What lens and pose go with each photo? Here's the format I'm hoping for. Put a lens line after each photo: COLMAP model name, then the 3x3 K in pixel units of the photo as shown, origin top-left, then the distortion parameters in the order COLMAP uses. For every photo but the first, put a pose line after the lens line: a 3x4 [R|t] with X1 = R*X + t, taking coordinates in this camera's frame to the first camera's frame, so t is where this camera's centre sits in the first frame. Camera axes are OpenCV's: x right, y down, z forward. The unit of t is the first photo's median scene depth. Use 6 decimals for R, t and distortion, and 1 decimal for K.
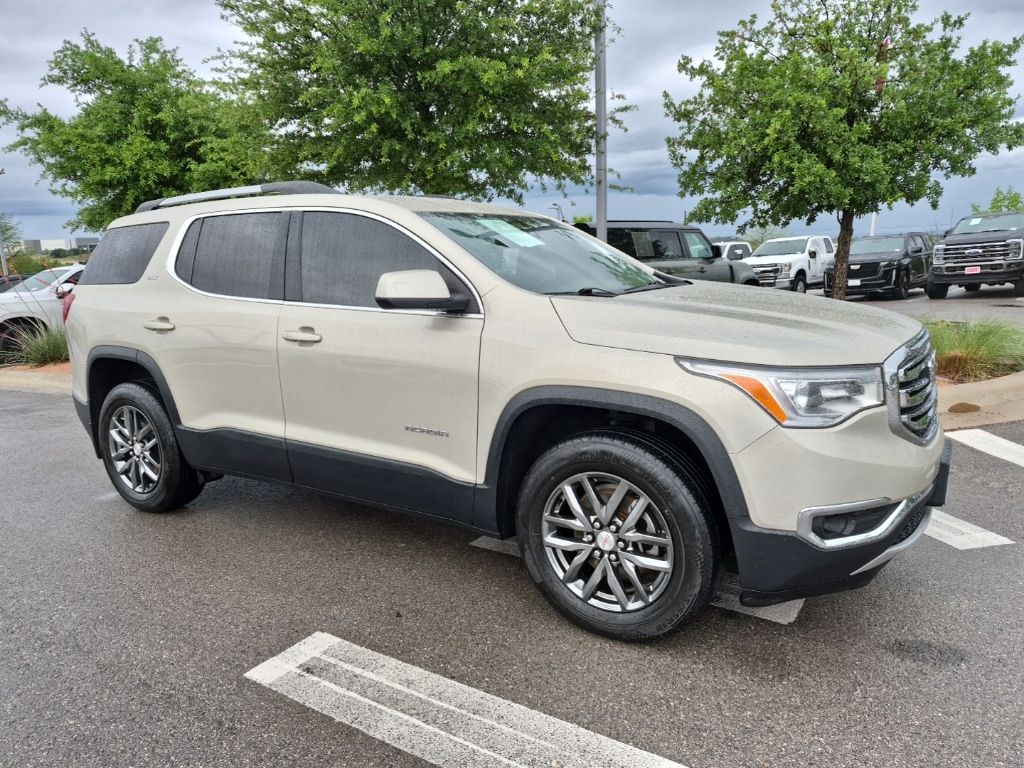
lens RADIAL K [[713.6, 0, 509.4], [0, 713.6, 379.5], [0, 0, 1]] dist [0.068526, -0.061837]
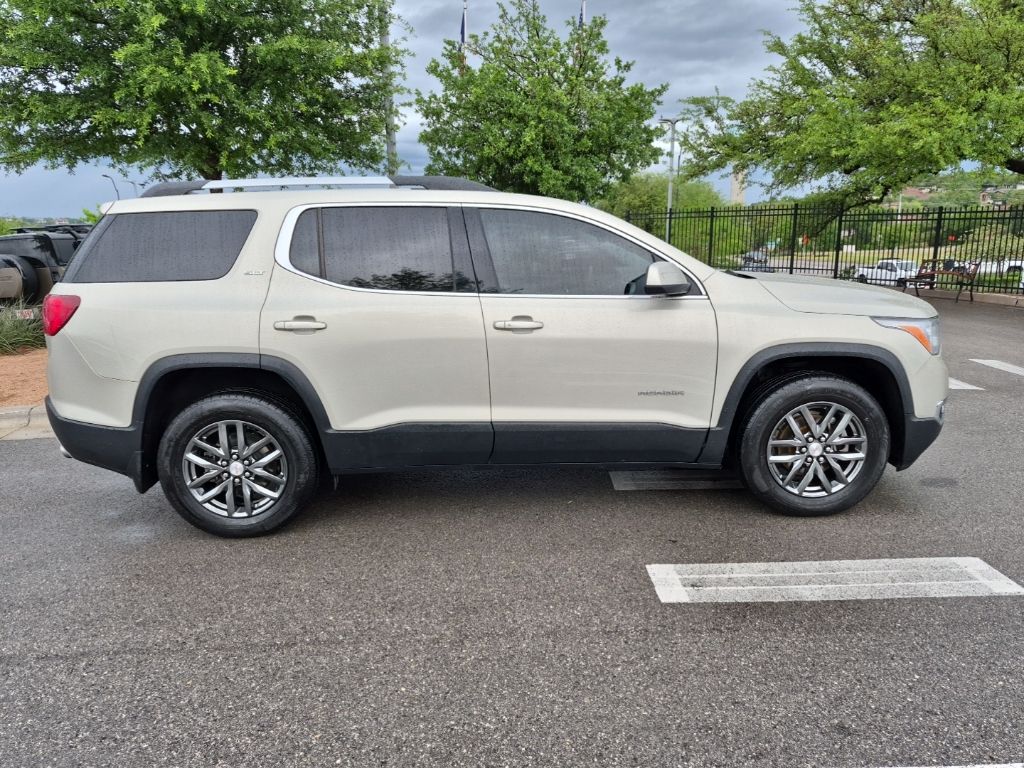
lens RADIAL K [[713.6, 0, 516.1], [0, 713.6, 374.2], [0, 0, 1]] dist [0.068526, -0.061837]
pose [[0.825116, -0.098048, 0.556390, -0.865531], [0.089768, 0.995067, 0.042227, -0.029925], [-0.557786, 0.015103, 0.829848, 0.099990]]
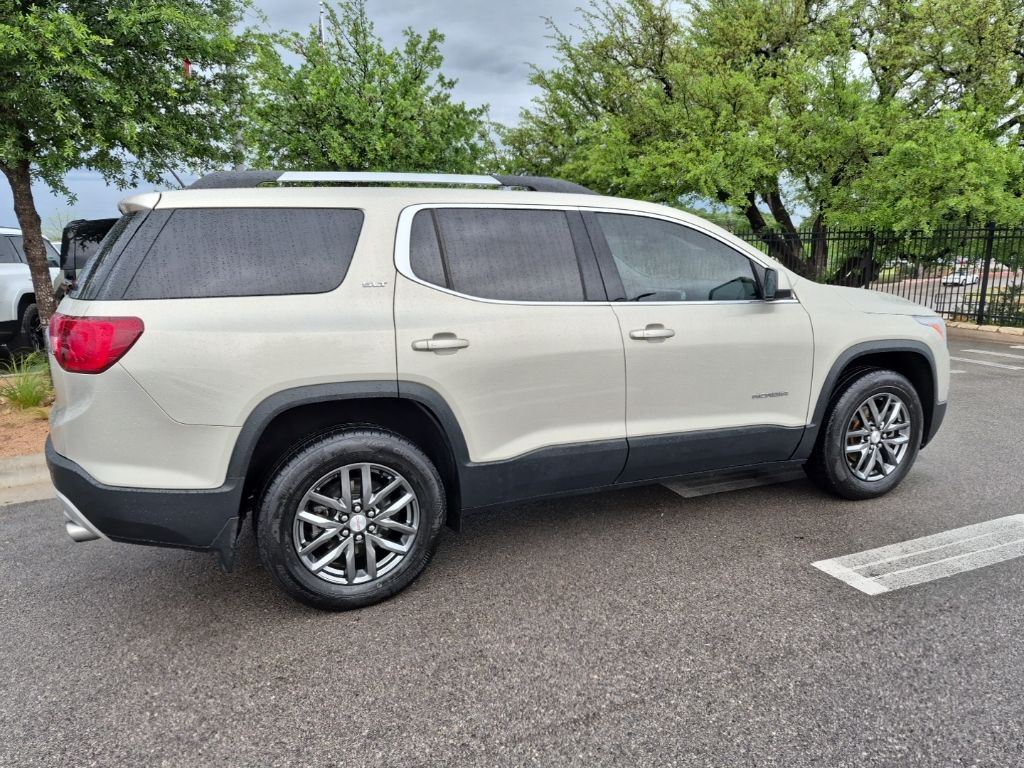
lens RADIAL K [[713.6, 0, 512.5], [0, 713.6, 368.5], [0, 0, 1]] dist [0.068526, -0.061837]
pose [[0.552737, -0.118398, 0.824902, -1.217007], [0.133495, 0.989653, 0.052594, -0.088137], [-0.822594, 0.081050, 0.562823, 0.562250]]
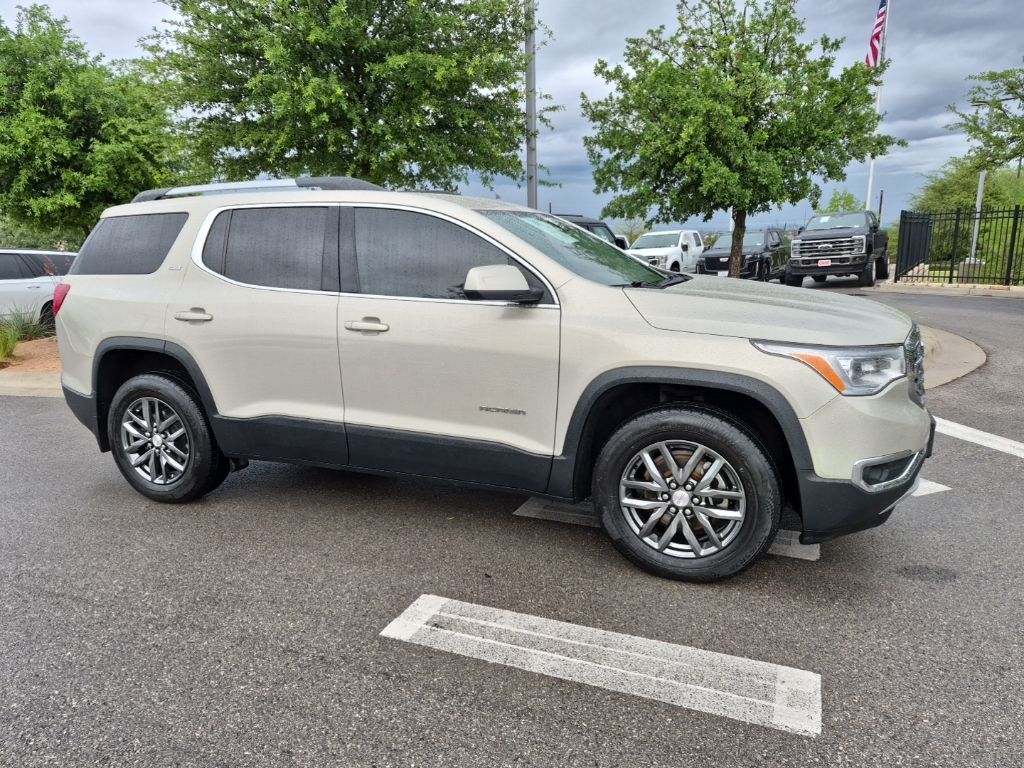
lens RADIAL K [[713.6, 0, 503.1], [0, 713.6, 376.3], [0, 0, 1]] dist [0.068526, -0.061837]
pose [[0.984491, -0.019883, 0.174306, -0.264444], [0.017852, 0.999753, 0.013215, 0.003829], [-0.174526, -0.009898, 0.984603, -0.076040]]
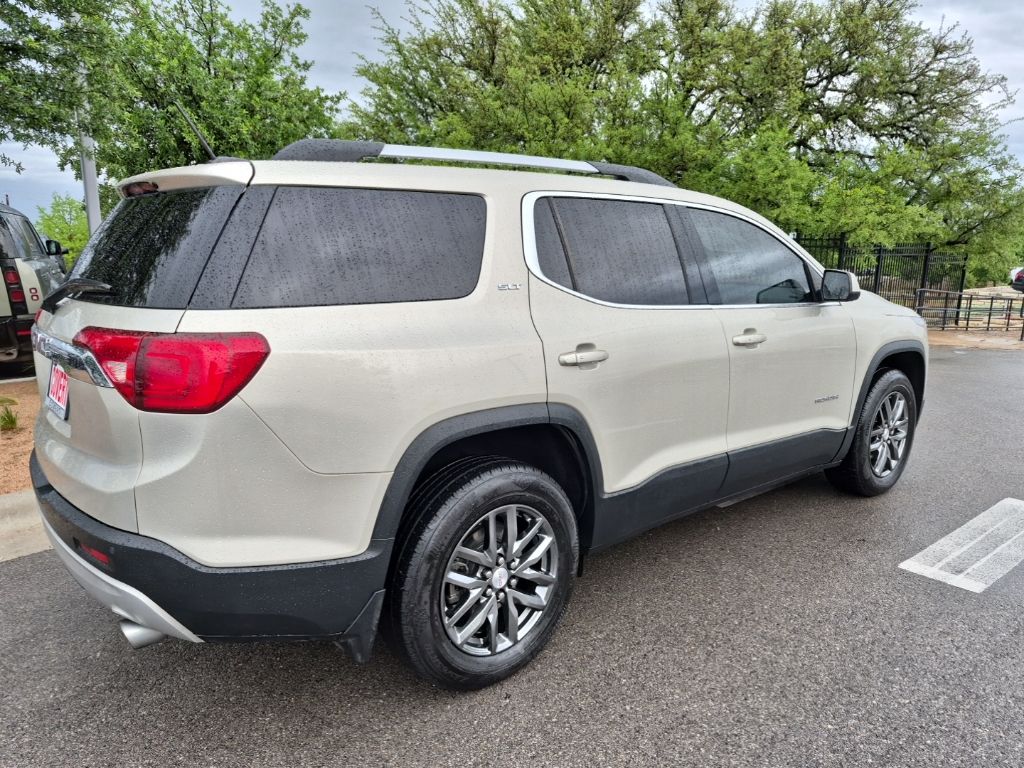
lens RADIAL K [[713.6, 0, 504.4], [0, 713.6, 374.6], [0, 0, 1]] dist [0.068526, -0.061837]
pose [[0.301834, -0.136458, 0.943544, -1.267961], [0.144727, 0.984791, 0.096126, -0.148626], [-0.942311, 0.107542, 0.316993, 0.967766]]
